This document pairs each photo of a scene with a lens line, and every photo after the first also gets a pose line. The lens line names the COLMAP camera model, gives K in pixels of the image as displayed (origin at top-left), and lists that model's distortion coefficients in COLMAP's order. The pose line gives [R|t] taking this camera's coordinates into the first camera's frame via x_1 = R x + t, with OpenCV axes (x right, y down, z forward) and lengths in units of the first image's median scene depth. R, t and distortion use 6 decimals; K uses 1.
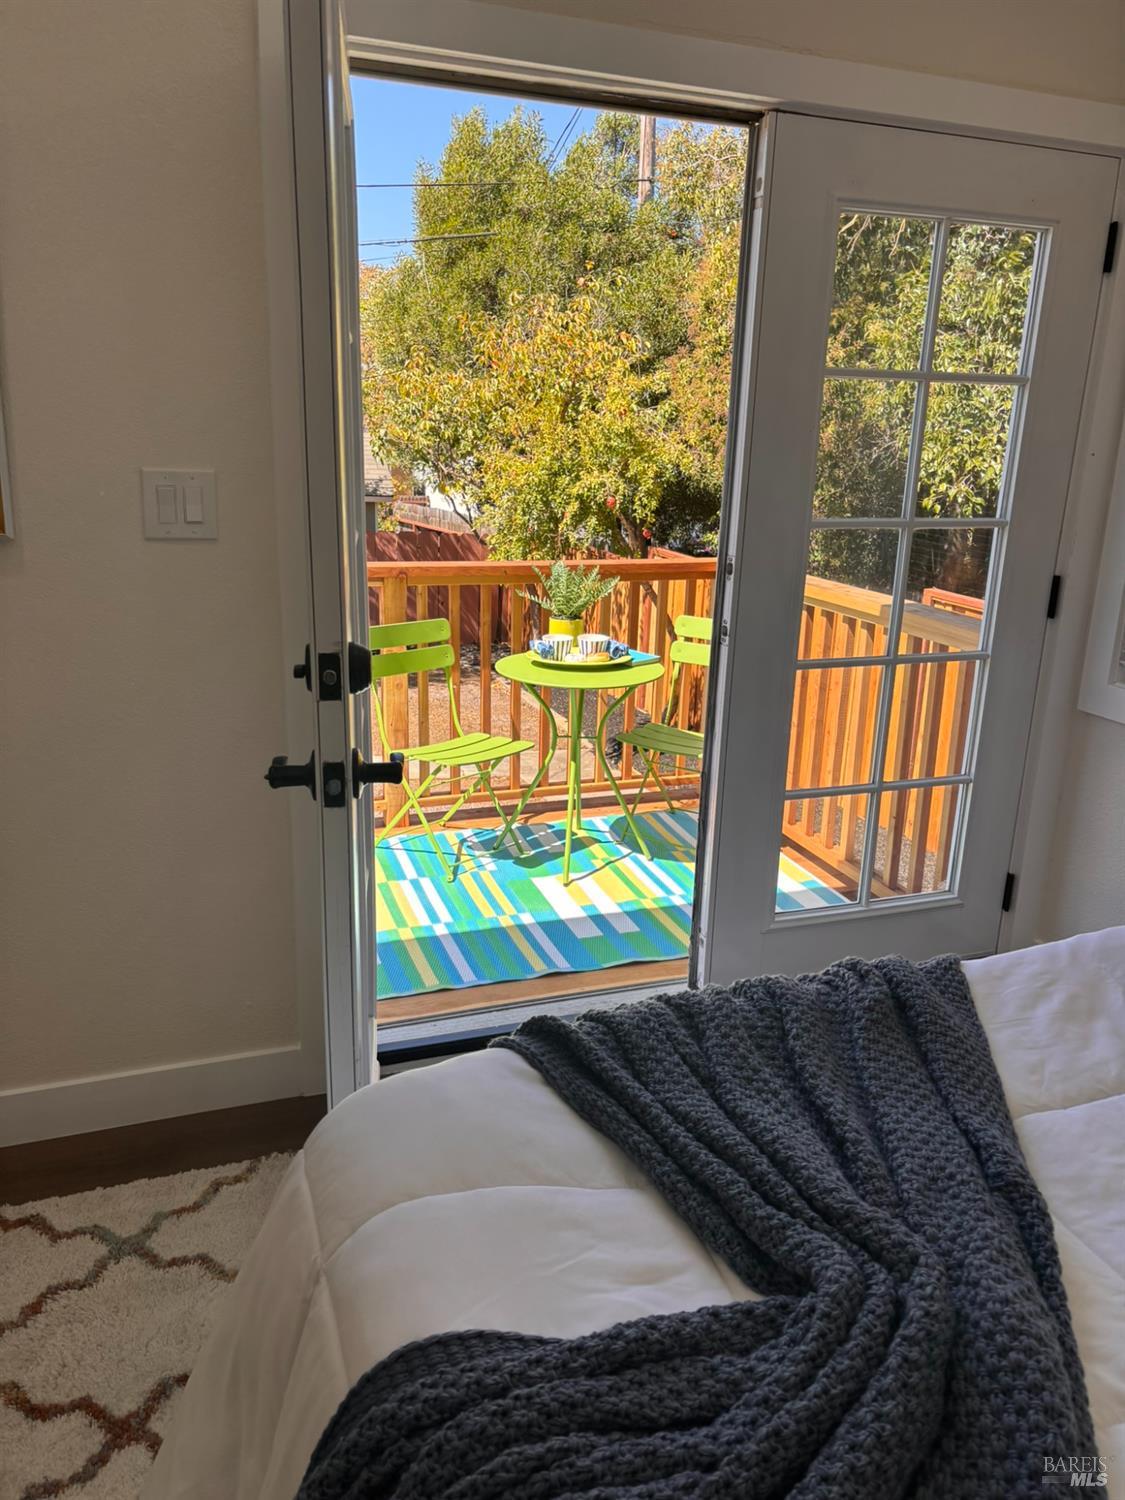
lens RADIAL K [[1076.1, 0, 562.5], [0, 1076.1, 750.0], [0, 0, 1]] dist [-0.040952, -0.003972]
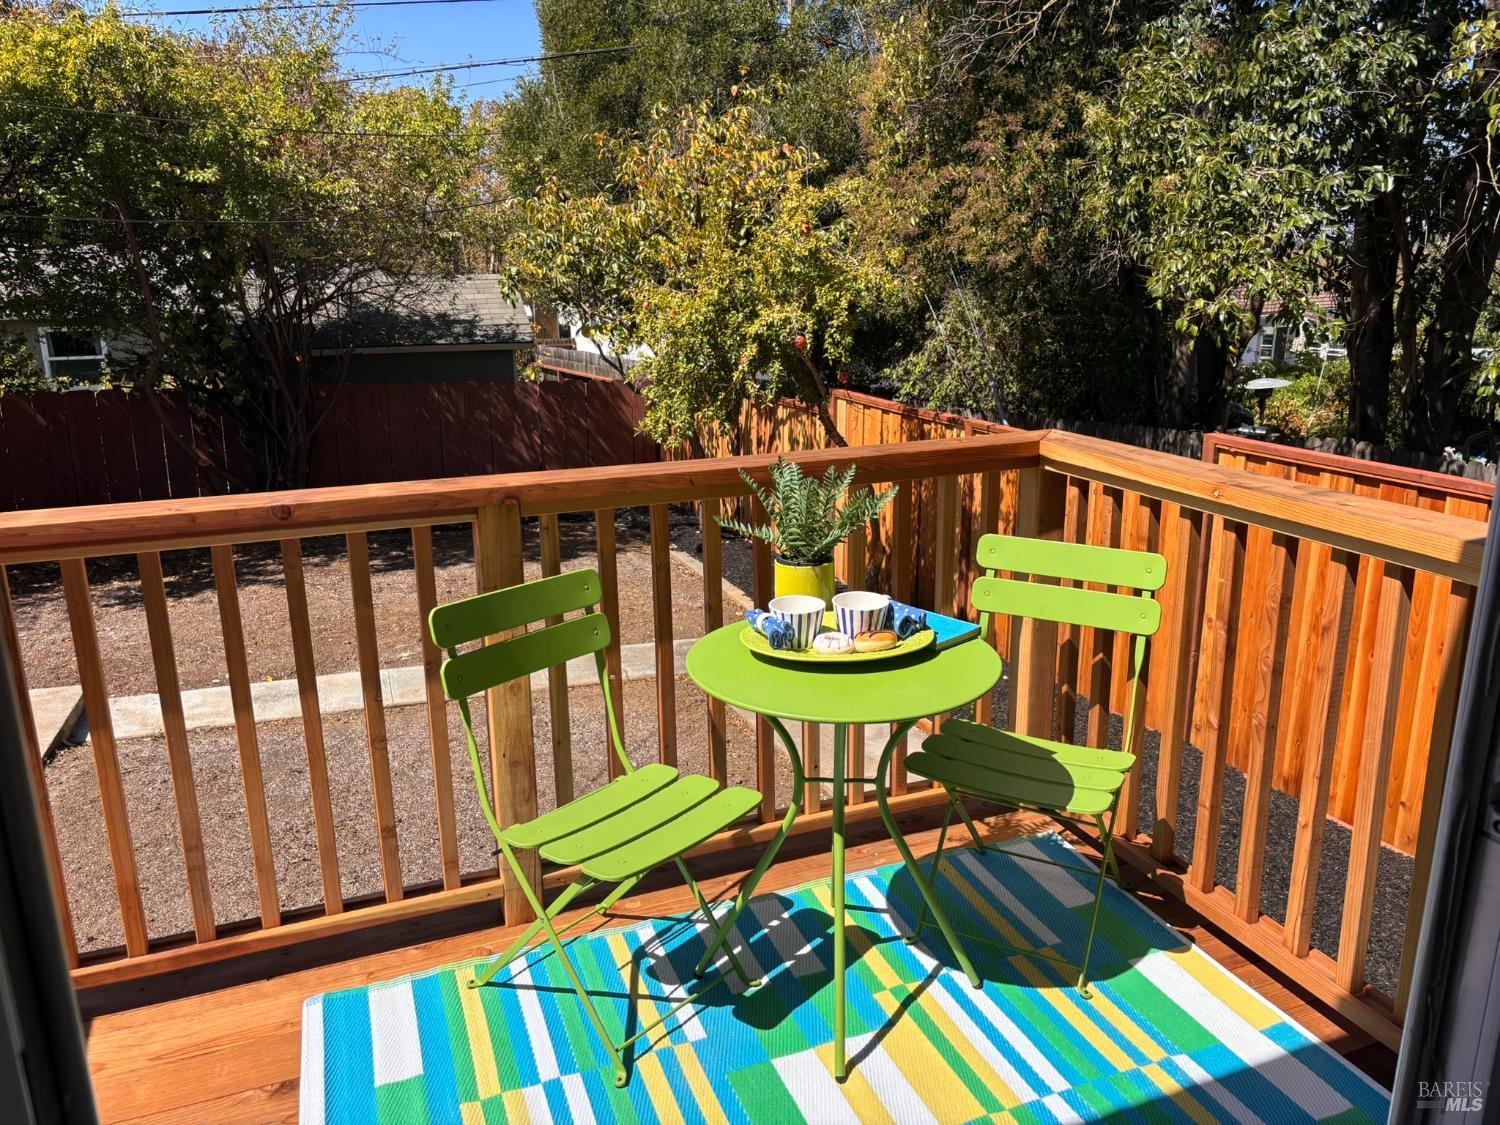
lens RADIAL K [[1060.3, 0, 749.4], [0, 1060.3, 525.8], [0, 0, 1]] dist [0.007880, 0.001855]
pose [[0.998311, -0.049823, 0.029873, -0.019943], [0.051247, 0.997484, -0.048975, -0.055632], [-0.027358, 0.050423, 0.998353, 0.212726]]
